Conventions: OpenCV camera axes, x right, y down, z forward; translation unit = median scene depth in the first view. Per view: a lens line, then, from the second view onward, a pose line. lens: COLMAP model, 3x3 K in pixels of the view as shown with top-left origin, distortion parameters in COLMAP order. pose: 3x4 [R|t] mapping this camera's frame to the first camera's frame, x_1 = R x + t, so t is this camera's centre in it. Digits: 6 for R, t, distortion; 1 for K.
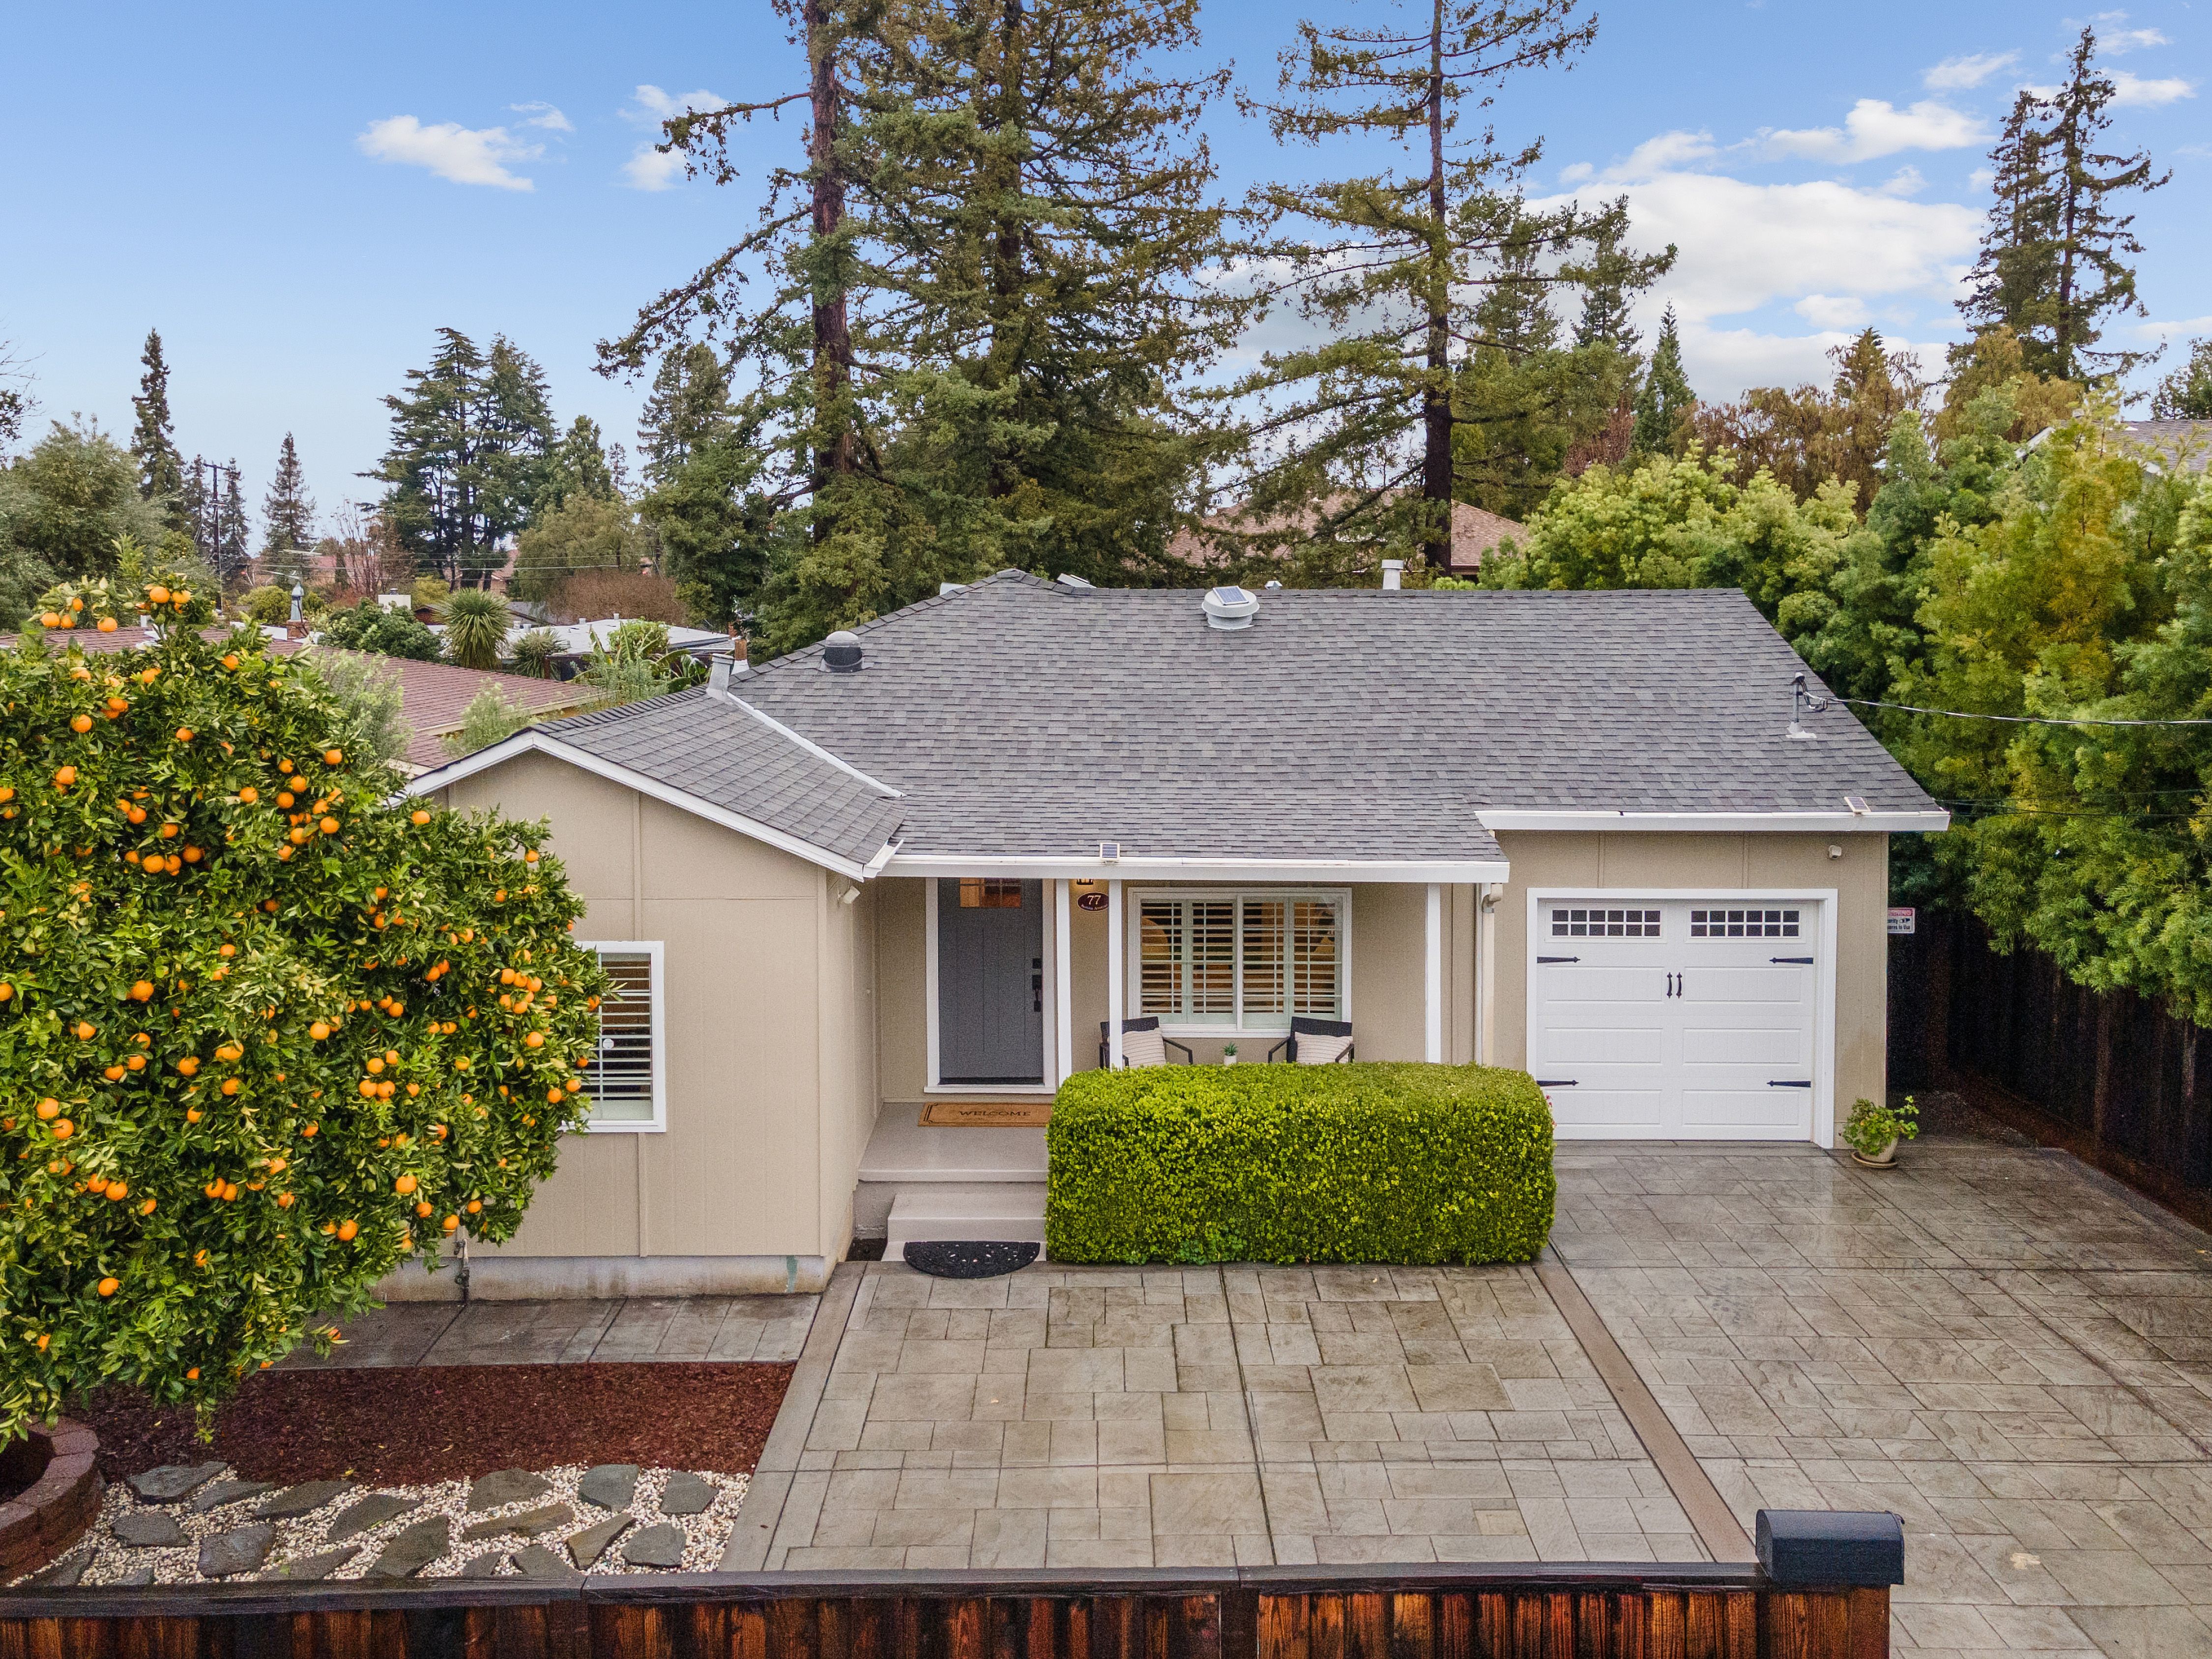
lens RADIAL K [[1661.2, 0, 1105.8], [0, 1661.2, 827.7], [0, 0, 1]] dist [0.029140, 0.023716]
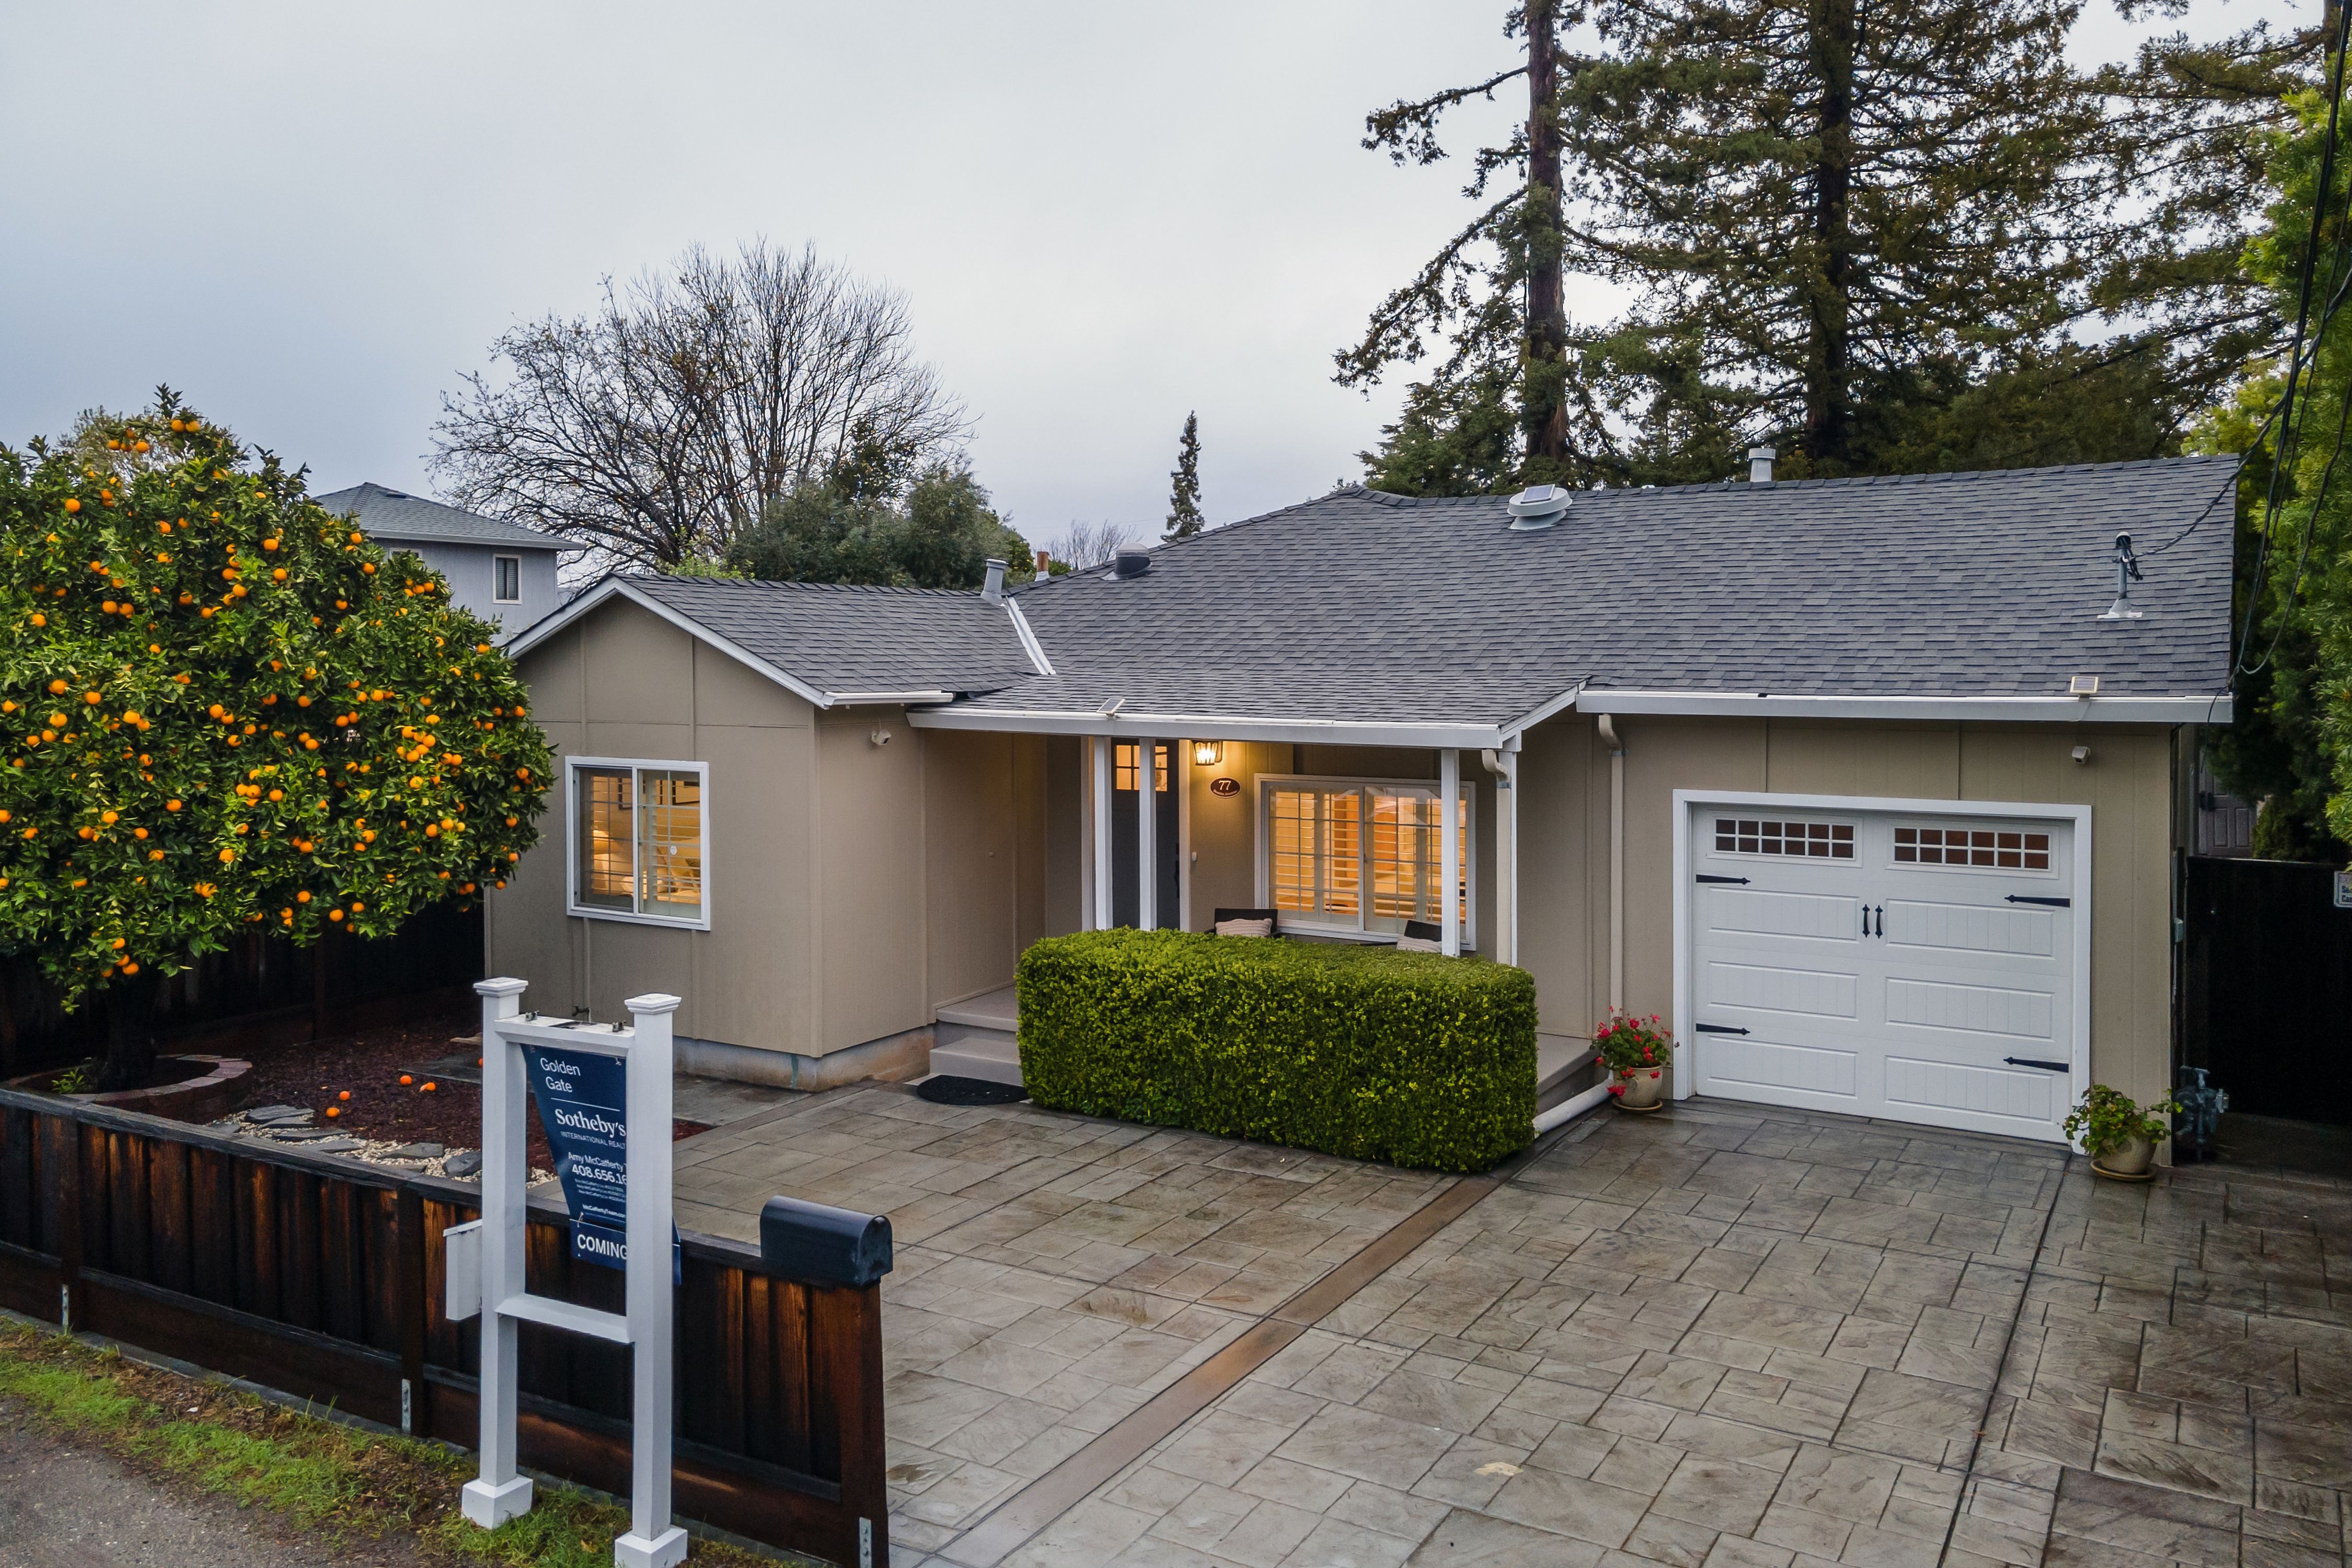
lens RADIAL K [[1726.0, 0, 1190.7], [0, 1726.0, 846.8], [0, 0, 1]] dist [0.063402, -0.009657]
pose [[0.856592, 0.052809, -0.513285, 0.491189], [-0.067704, 0.997652, -0.010345, 0.090098], [0.511534, 0.043612, 0.858156, 0.112950]]
